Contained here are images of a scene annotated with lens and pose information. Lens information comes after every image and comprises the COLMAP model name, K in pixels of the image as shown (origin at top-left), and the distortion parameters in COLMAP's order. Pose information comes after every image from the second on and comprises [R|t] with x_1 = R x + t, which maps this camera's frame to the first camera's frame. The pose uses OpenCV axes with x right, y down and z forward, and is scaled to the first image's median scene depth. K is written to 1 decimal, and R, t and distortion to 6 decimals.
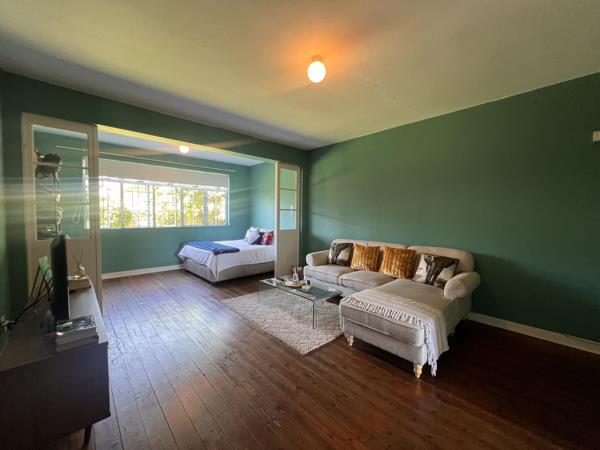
lens RADIAL K [[239.4, 0, 300.0], [0, 239.4, 225.0], [0, 0, 1]] dist [0.000272, 0.000109]
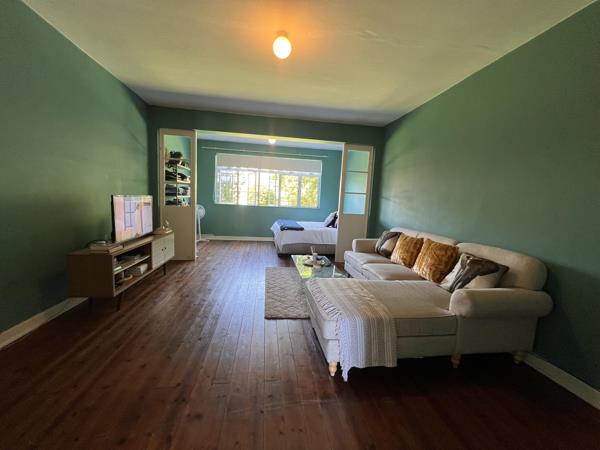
lens RADIAL K [[239.4, 0, 300.0], [0, 239.4, 225.0], [0, 0, 1]] dist [0.000272, 0.000109]
pose [[0.820403, 0.091771, -0.564373, 0.382705], [-0.065547, 0.995624, 0.066613, 0.016112], [0.568016, -0.017657, 0.822828, 0.098750]]
